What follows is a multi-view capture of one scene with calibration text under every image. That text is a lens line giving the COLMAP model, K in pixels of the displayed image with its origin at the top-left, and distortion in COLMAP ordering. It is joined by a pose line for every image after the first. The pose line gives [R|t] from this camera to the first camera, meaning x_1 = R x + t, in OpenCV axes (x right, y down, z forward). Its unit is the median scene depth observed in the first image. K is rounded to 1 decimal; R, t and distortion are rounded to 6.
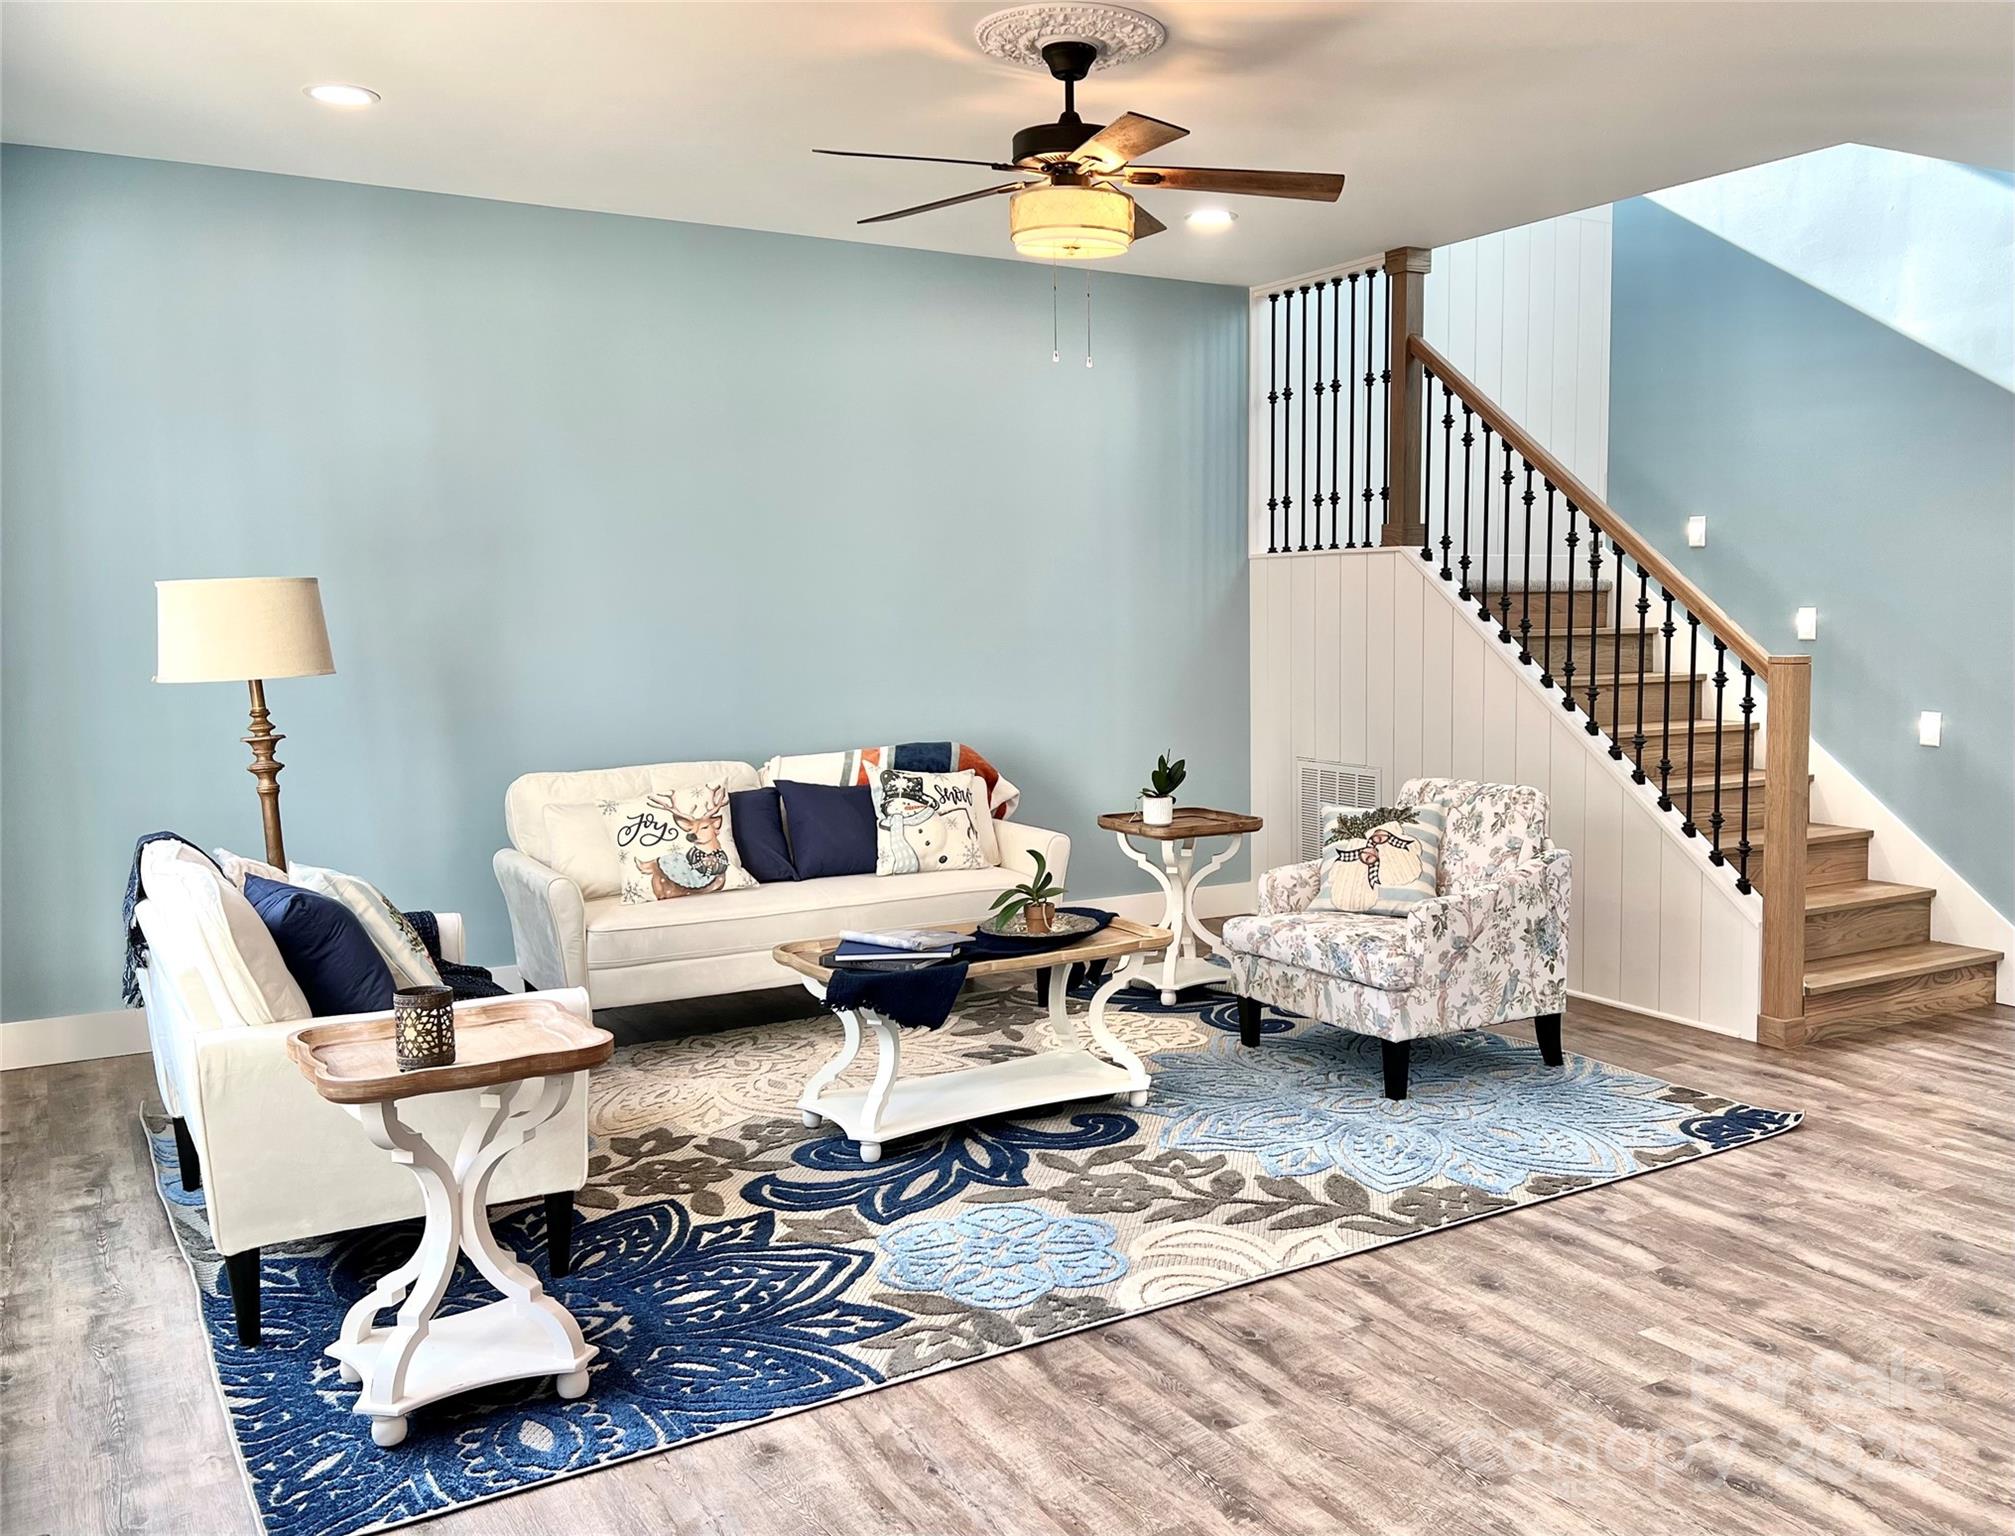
lens RADIAL K [[1711.2, 0, 1145.2], [0, 1711.2, 759.8], [0, 0, 1]] dist [0.086739, -0.161856]
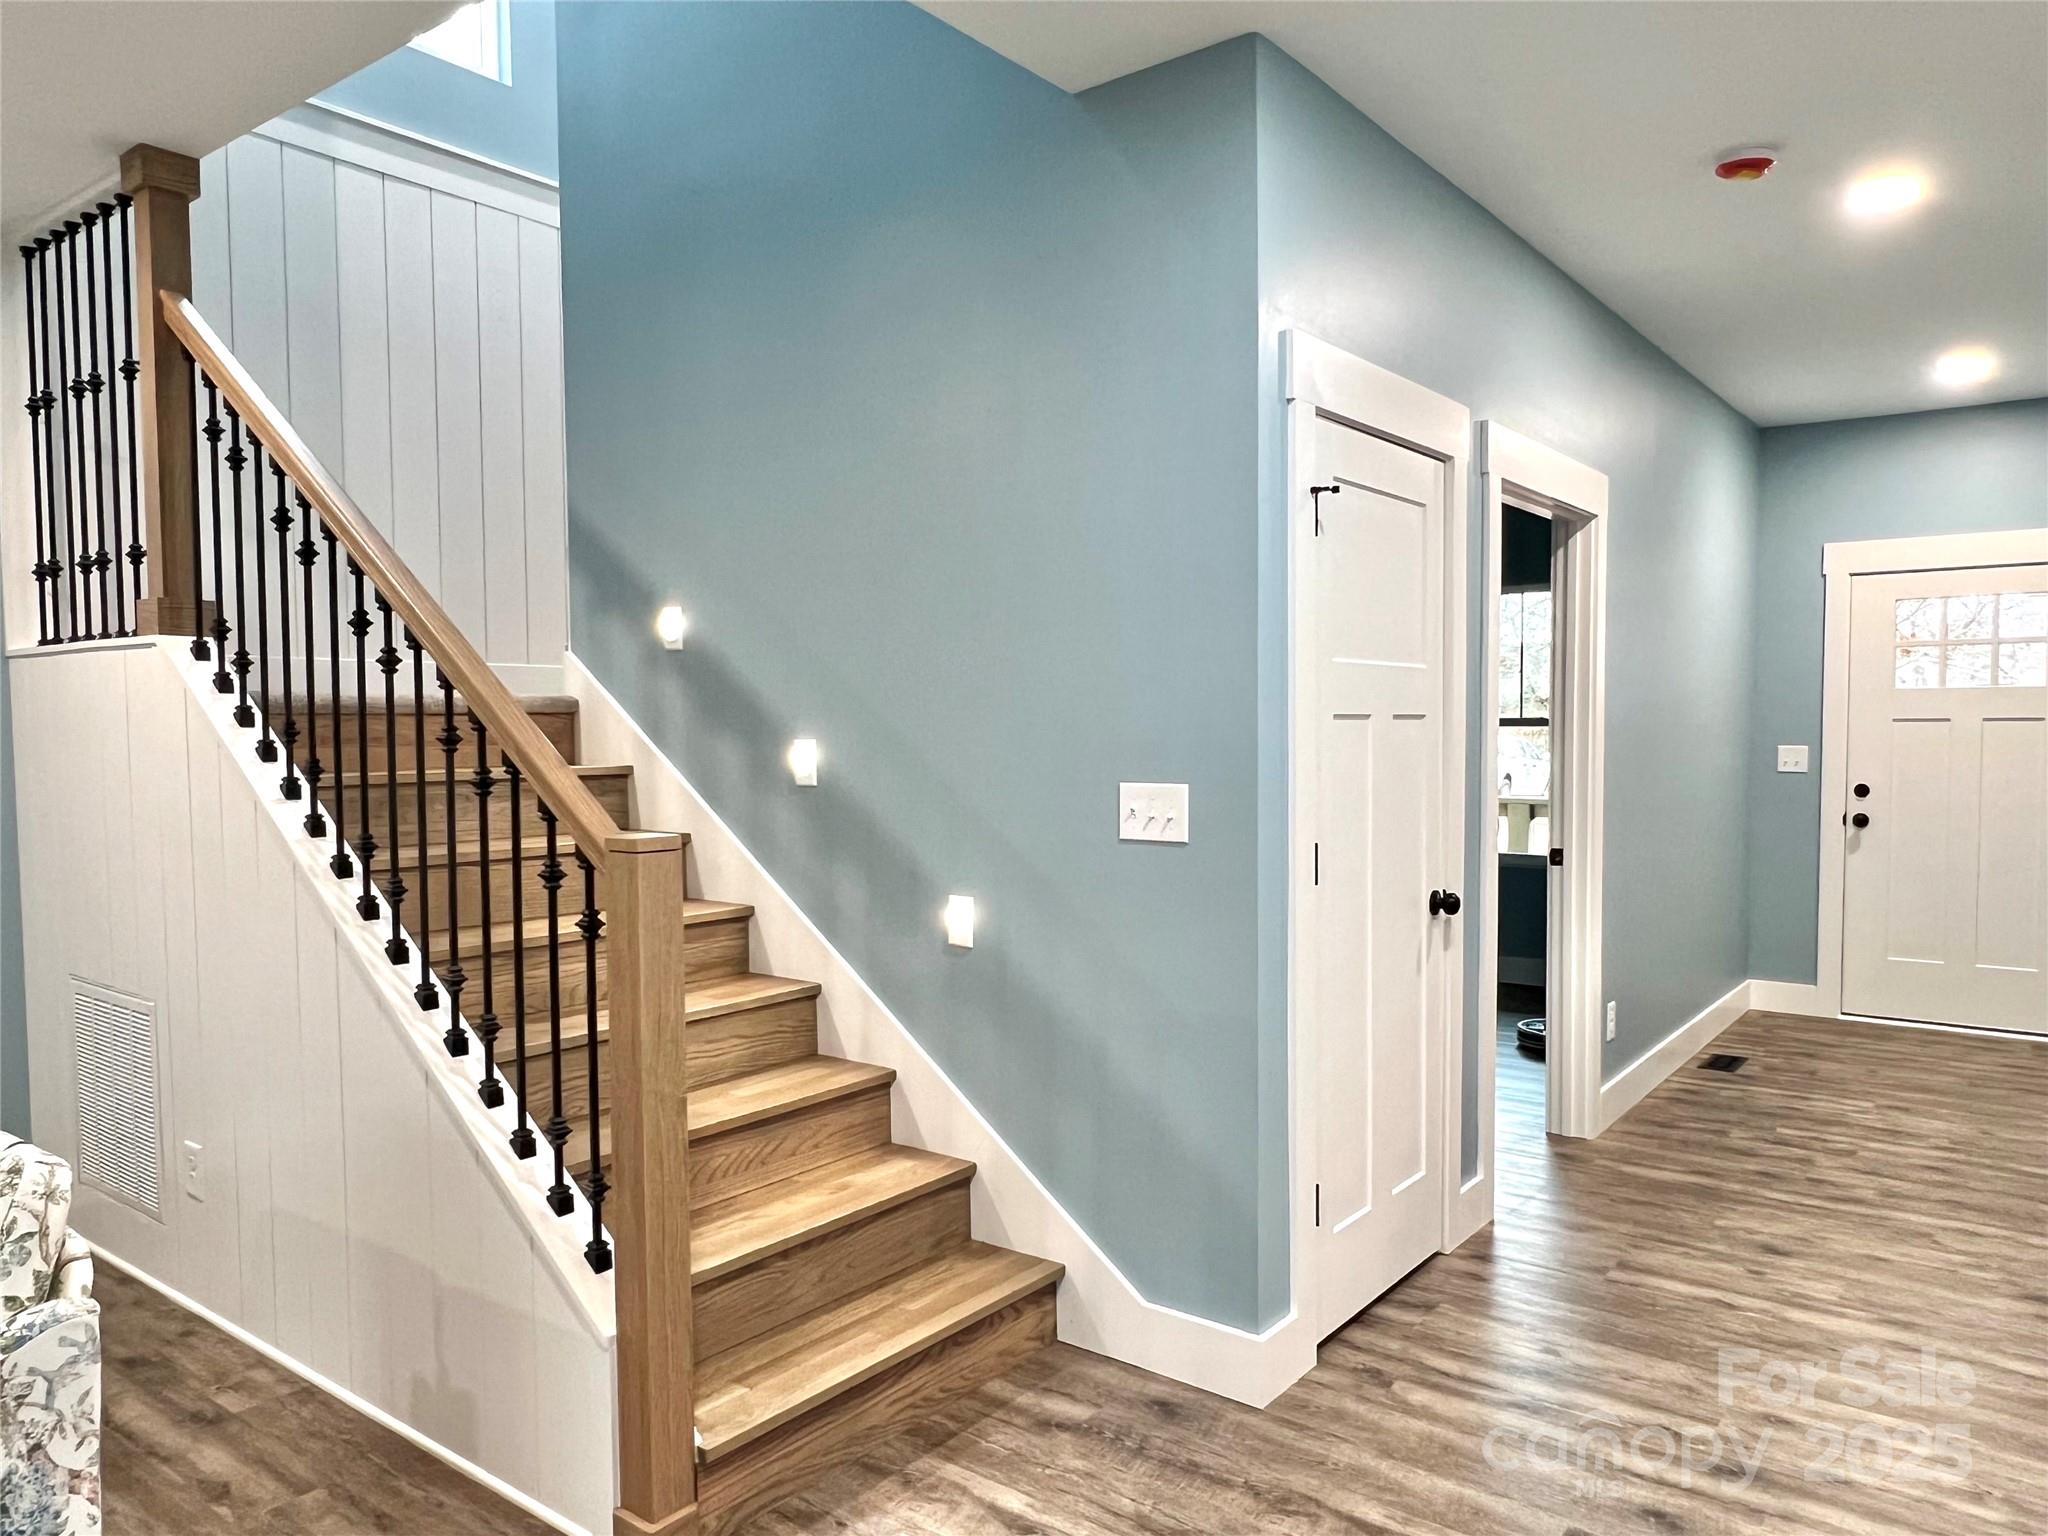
lens RADIAL K [[1405.2, 0, 1024.0], [0, 1405.2, 768.0], [0, 0, 1]] dist [-0.002304, -0.001553]
pose [[0.939316, -0.009247, 0.342928, 0.381300], [0.028515, 0.998282, -0.051185, -0.063458], [-0.341865, 0.057858, 0.937966, 0.627729]]
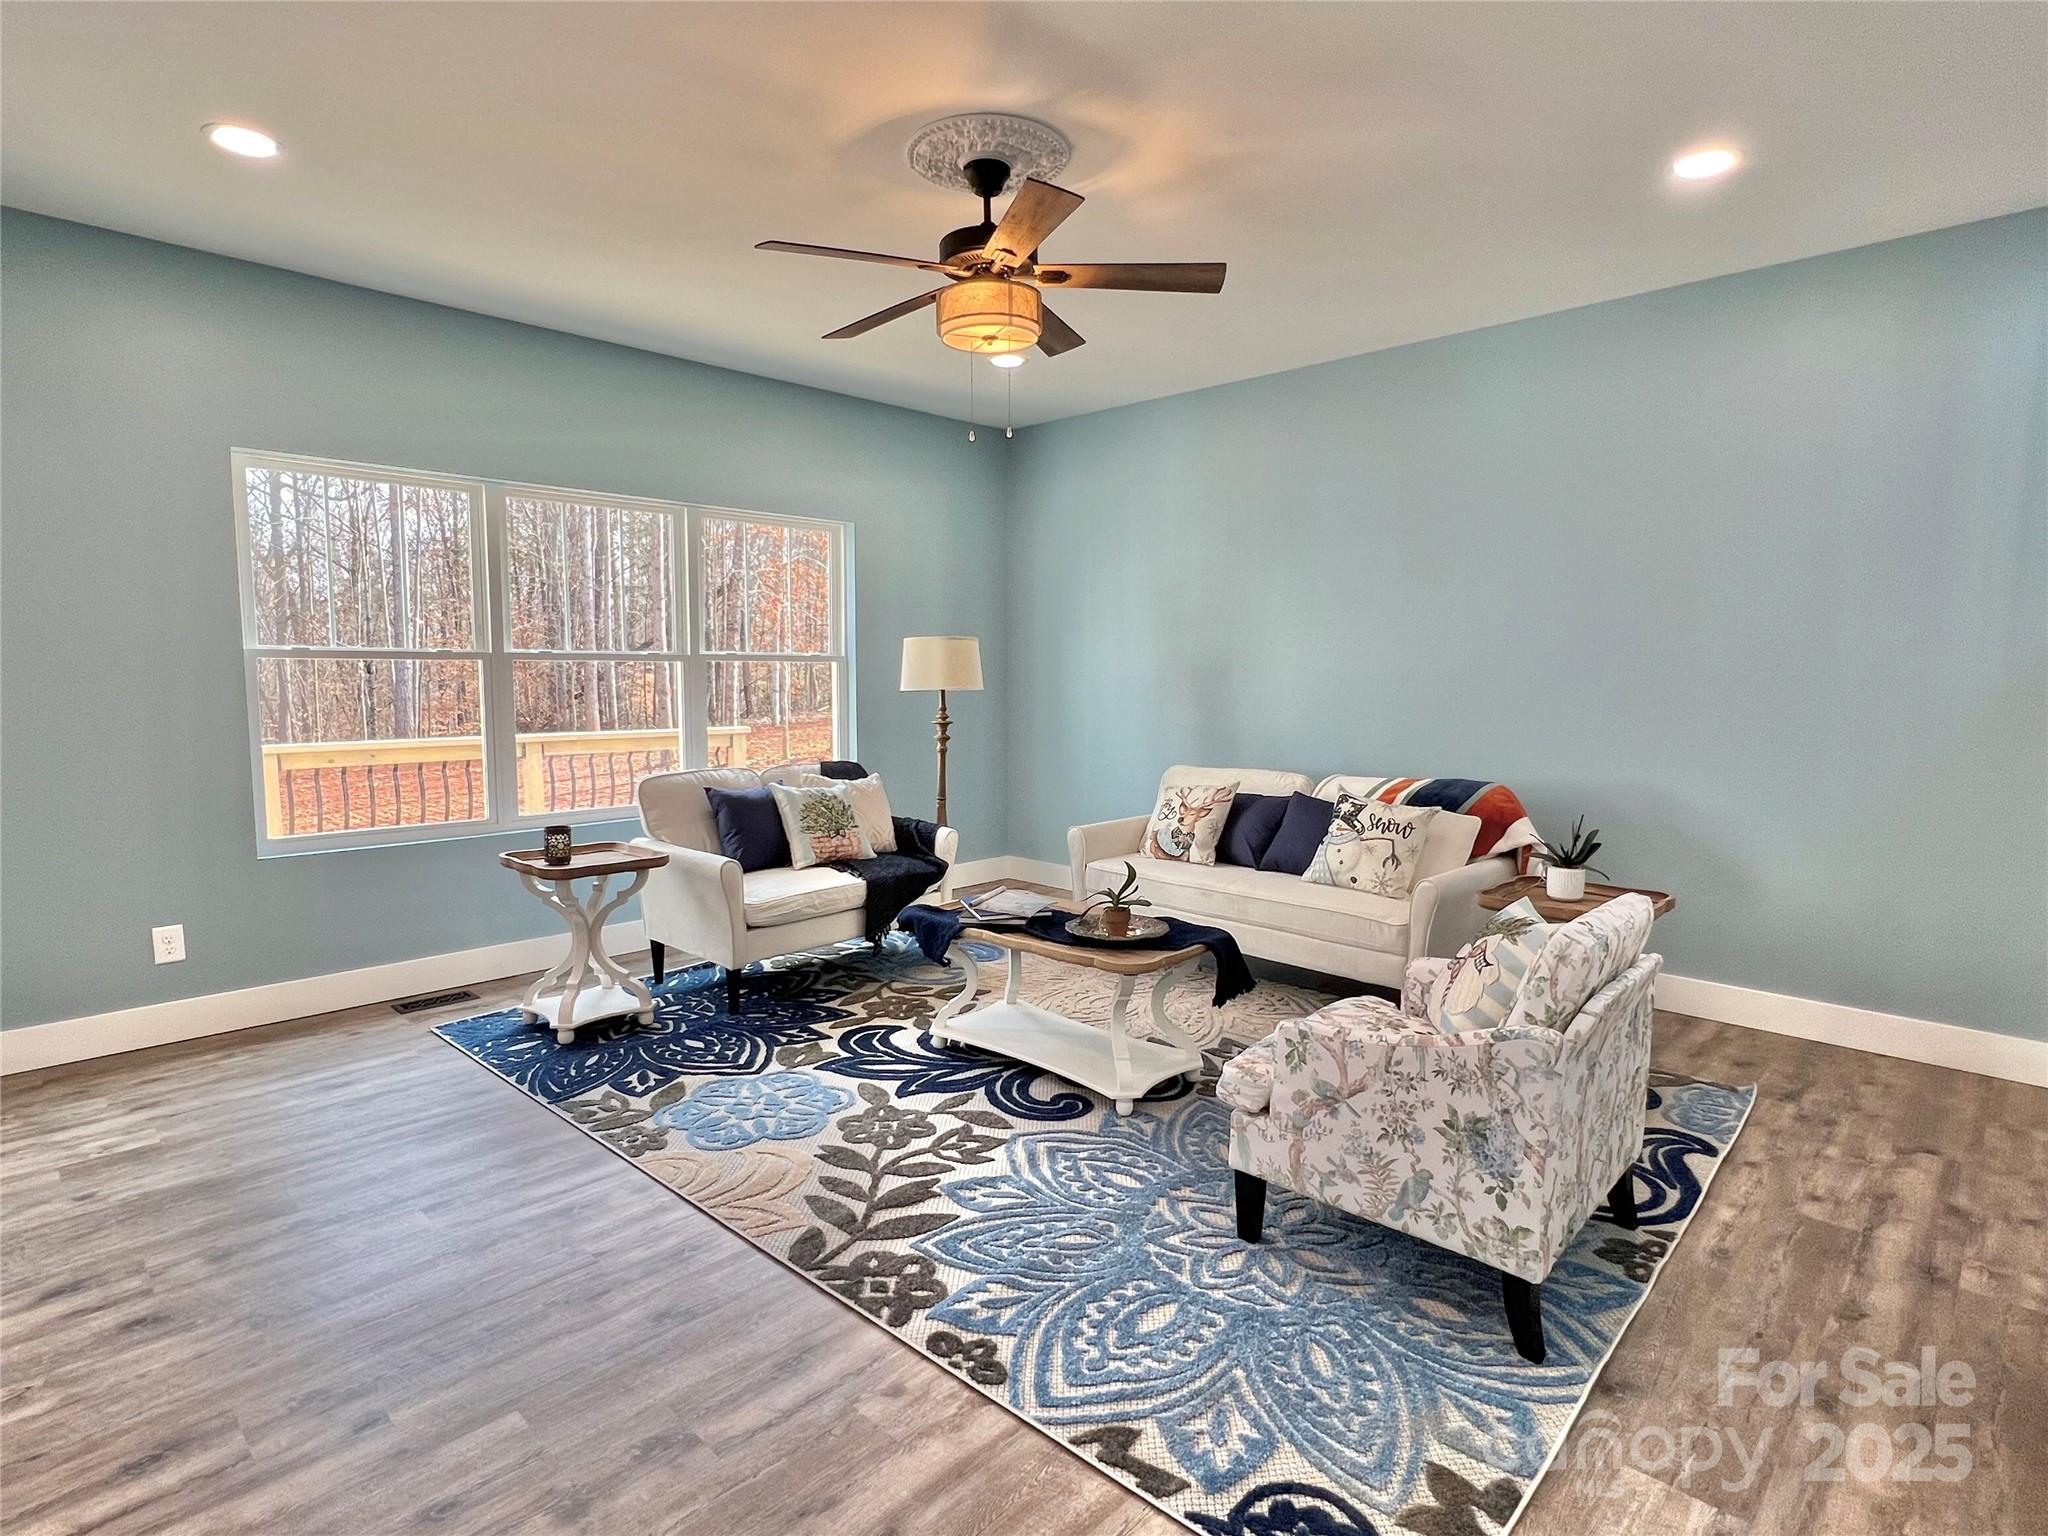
lens RADIAL K [[1058.2, 0, 1022.5], [0, 1058.2, 769.5], [0, 0, 1]] dist [-0.005502, -0.000947]
pose [[0.231542, 0.101534, -0.967512, 0.614534], [-0.092346, 0.992342, 0.082040, -0.061785], [0.968432, 0.070350, 0.239145, 0.783310]]
